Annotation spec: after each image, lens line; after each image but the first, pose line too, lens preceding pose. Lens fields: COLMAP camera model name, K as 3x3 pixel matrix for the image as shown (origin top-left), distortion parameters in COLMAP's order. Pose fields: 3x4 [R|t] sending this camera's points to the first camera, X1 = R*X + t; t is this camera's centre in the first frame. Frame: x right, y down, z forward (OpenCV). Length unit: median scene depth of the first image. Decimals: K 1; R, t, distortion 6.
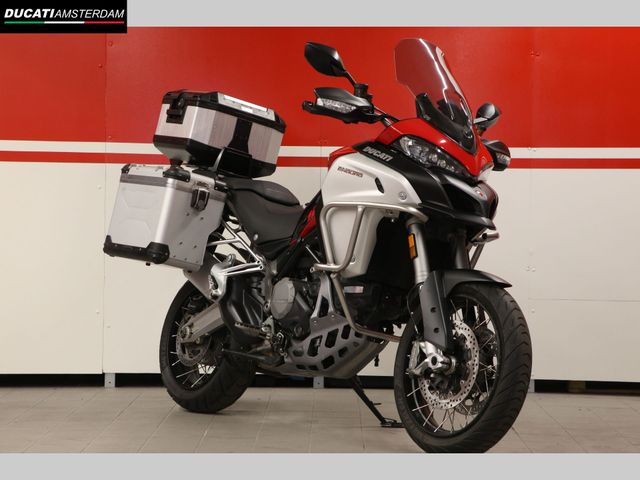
lens RADIAL K [[1904.9, 0, 322.6], [0, 1904.9, 241.9], [0, 0, 1]] dist [0.667077, 0.000000]
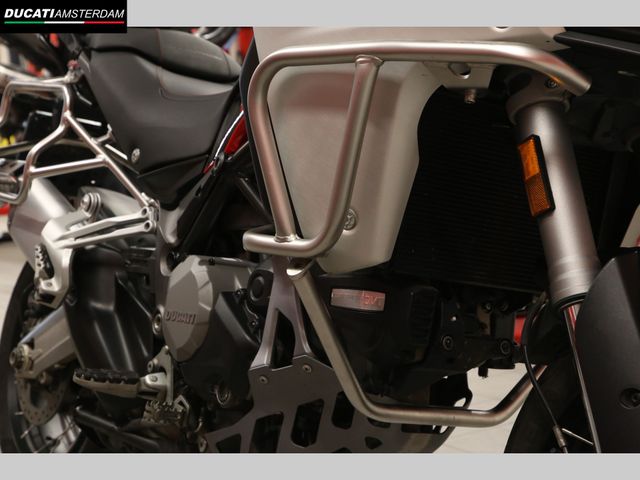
lens RADIAL K [[1260.5, 0, 320.7], [0, 1260.5, 240.6], [0, 0, 1]] dist [-0.235505, 0.000000]
pose [[0.998164, -0.045276, -0.040234, 0.018555], [0.048846, 0.994495, 0.092700, -0.007642], [0.035815, -0.094495, 0.994881, 0.750649]]
